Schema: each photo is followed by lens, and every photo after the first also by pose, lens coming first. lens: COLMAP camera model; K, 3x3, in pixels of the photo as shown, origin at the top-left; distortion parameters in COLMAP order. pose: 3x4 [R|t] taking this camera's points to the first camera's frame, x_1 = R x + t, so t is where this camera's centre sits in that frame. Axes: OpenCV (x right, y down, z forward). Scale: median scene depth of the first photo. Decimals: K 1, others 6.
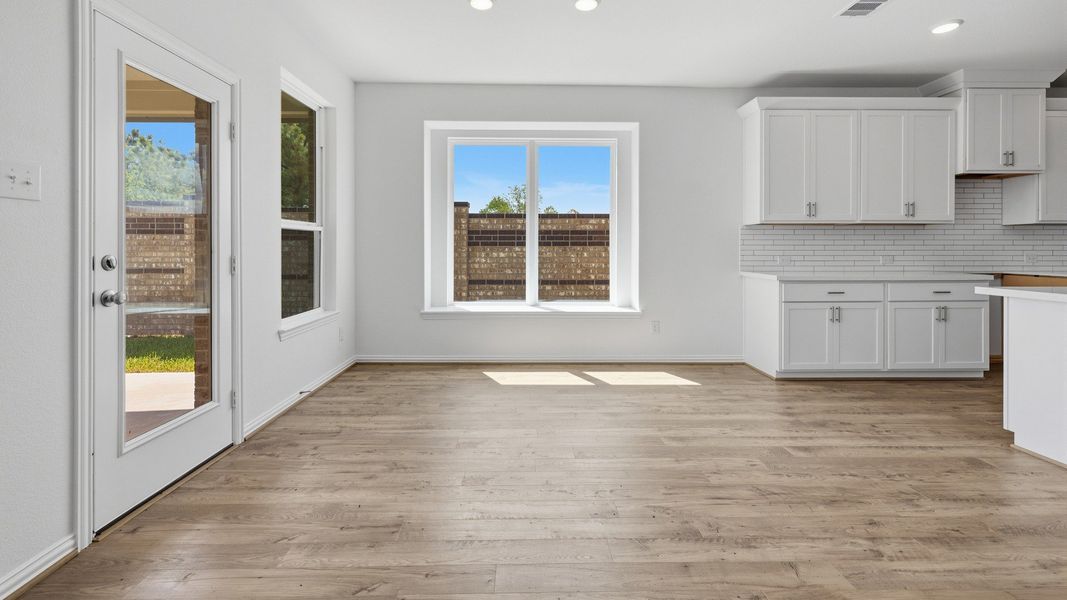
lens RADIAL K [[446.8, 0, 532.4], [0, 446.8, 249.1], [0, 0, 1]] dist [0.001288, 0.000182]
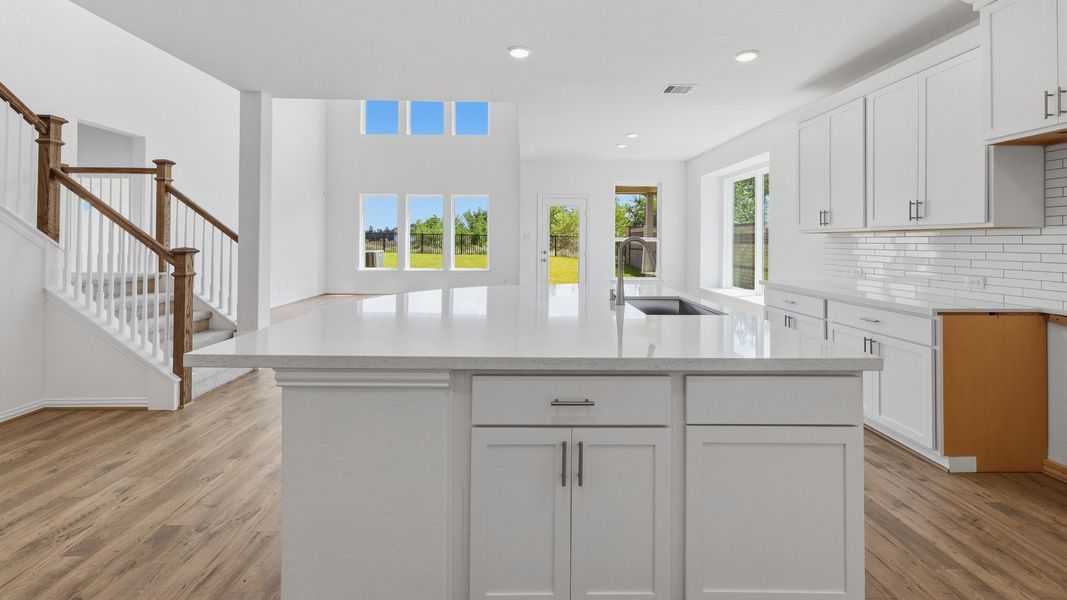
lens RADIAL K [[446.7, 0, 534.2], [0, 446.7, 237.6], [0, 0, 1]] dist [0.000869, 0.000172]
pose [[0.001412, -0.009721, -0.999952, 1.565511], [-0.009130, 0.999911, -0.009734, -0.031510], [0.999957, 0.009143, 0.001323, 0.382509]]
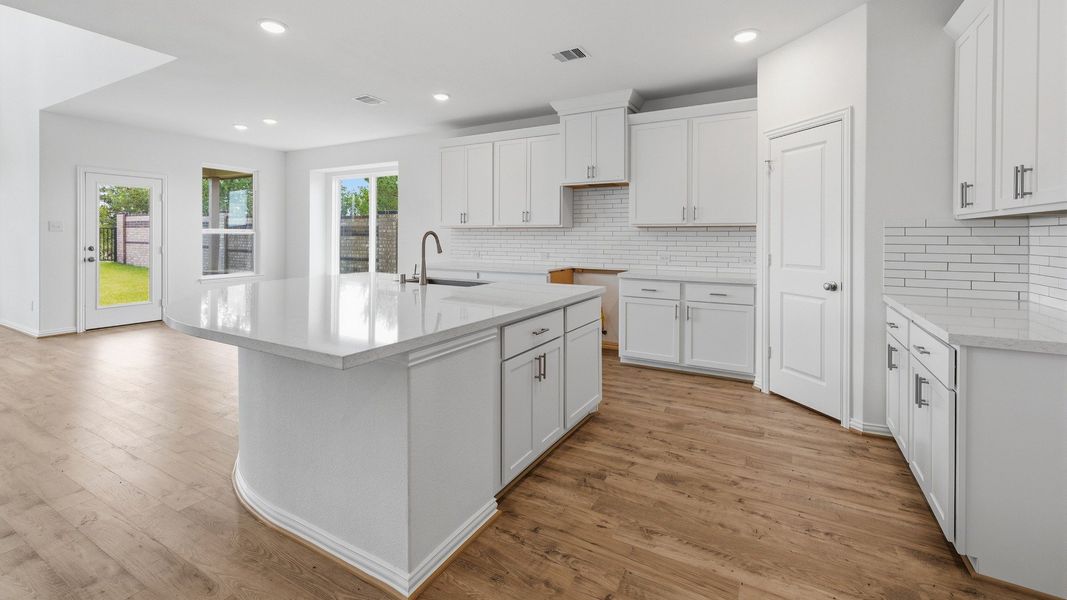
lens RADIAL K [[447.6, 0, 533.4], [0, 447.6, 237.5], [0, 0, 1]] dist [0.003117, 0.000201]
pose [[0.863677, 0.005081, -0.504020, 1.503284], [-0.005344, 0.999985, 0.000923, -0.030064], [0.504017, 0.001897, 0.863692, -0.086793]]
